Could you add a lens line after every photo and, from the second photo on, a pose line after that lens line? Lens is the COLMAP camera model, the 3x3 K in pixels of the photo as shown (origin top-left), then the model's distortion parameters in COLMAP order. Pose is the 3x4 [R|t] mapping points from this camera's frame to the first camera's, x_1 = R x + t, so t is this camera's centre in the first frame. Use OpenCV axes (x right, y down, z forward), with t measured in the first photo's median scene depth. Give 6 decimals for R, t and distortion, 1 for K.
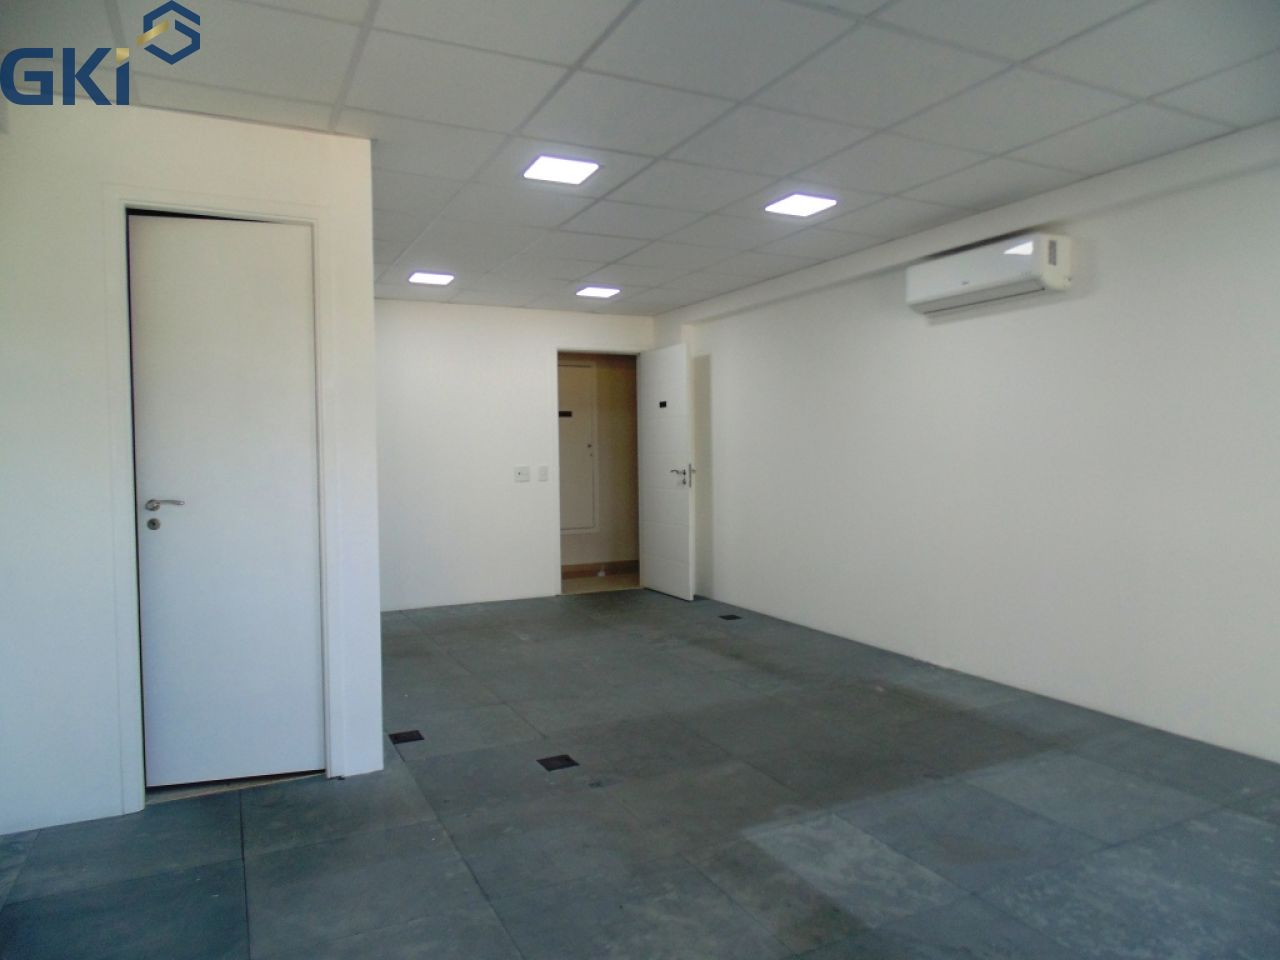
lens RADIAL K [[854.6, 0, 649.3], [0, 854.6, 476.8], [0, 0, 1]] dist [-0.006858, -0.001326]
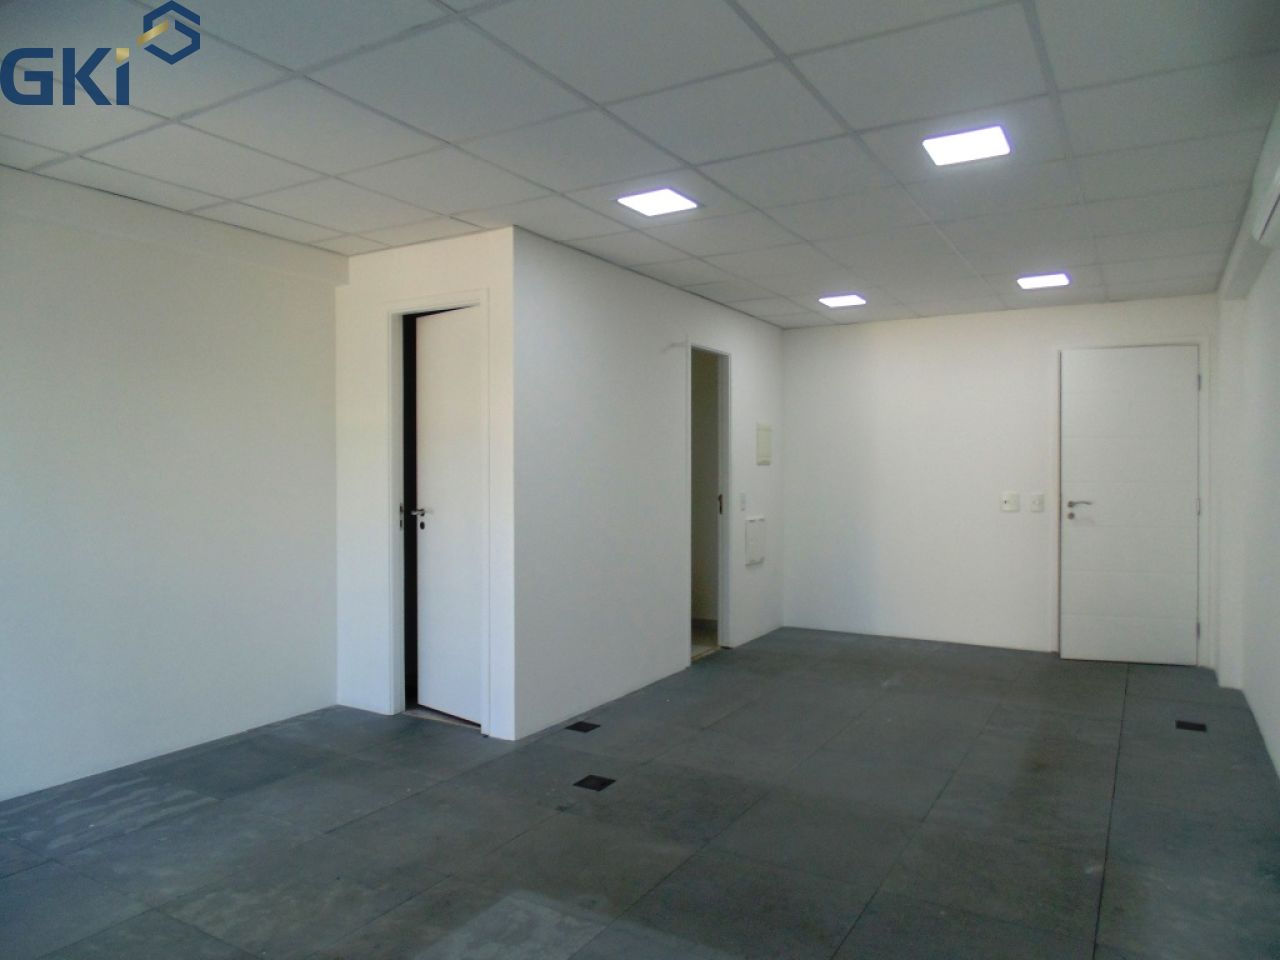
lens RADIAL K [[854.6, 0, 649.3], [0, 854.6, 476.8], [0, 0, 1]] dist [-0.006858, -0.001326]
pose [[0.540337, 0.019332, -0.841226, 0.788429], [-0.032716, 0.999463, 0.001954, -0.040004], [0.840812, 0.026466, 0.540680, 0.484927]]
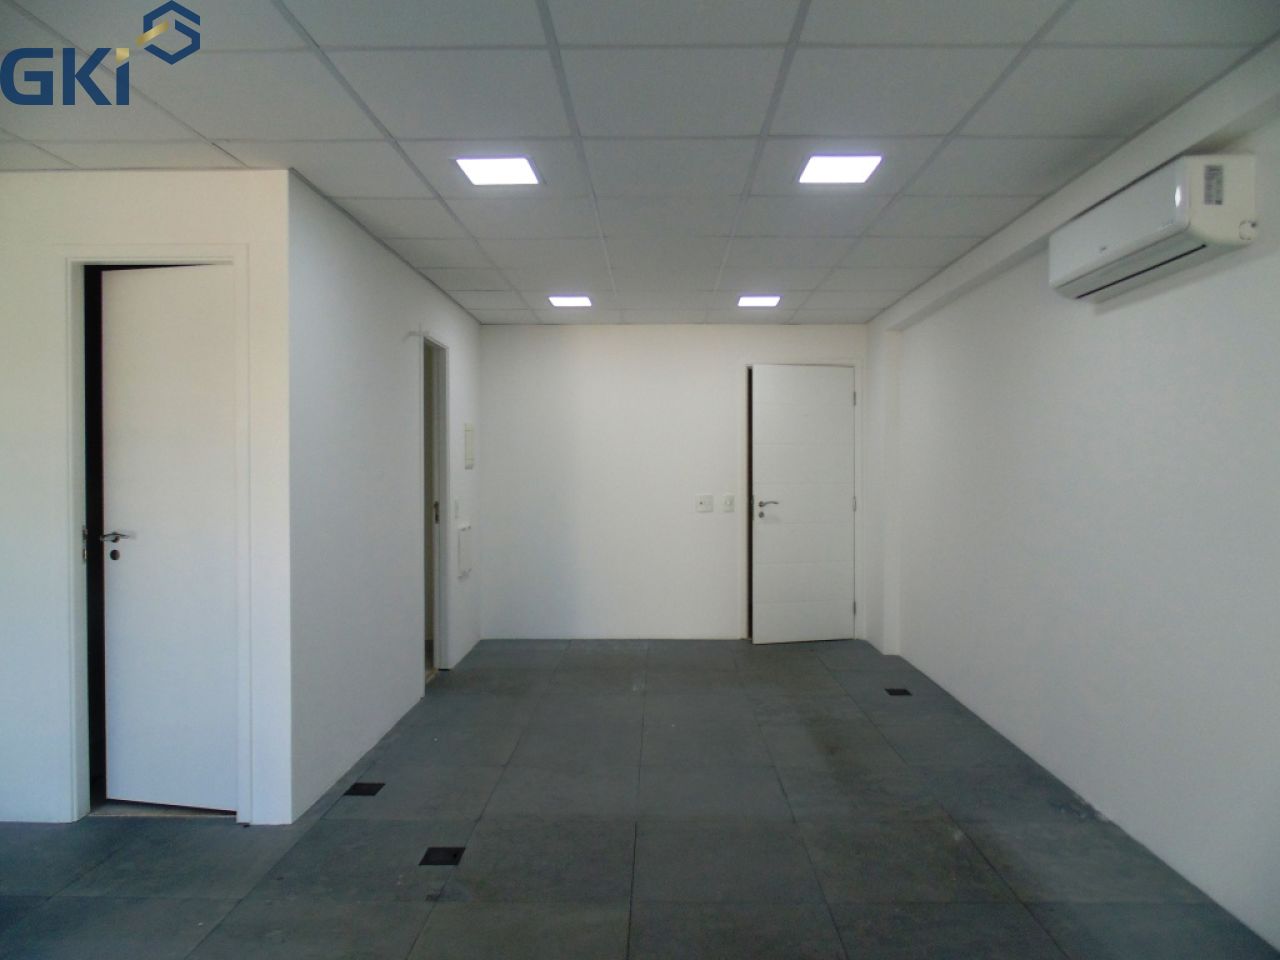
lens RADIAL K [[854.6, 0, 649.3], [0, 854.6, 476.8], [0, 0, 1]] dist [-0.006858, -0.001326]
pose [[0.887347, 0.016329, -0.460814, 0.466644], [-0.024098, 0.999649, -0.010979, -0.043409], [0.460473, 0.020847, 0.887429, 0.322837]]
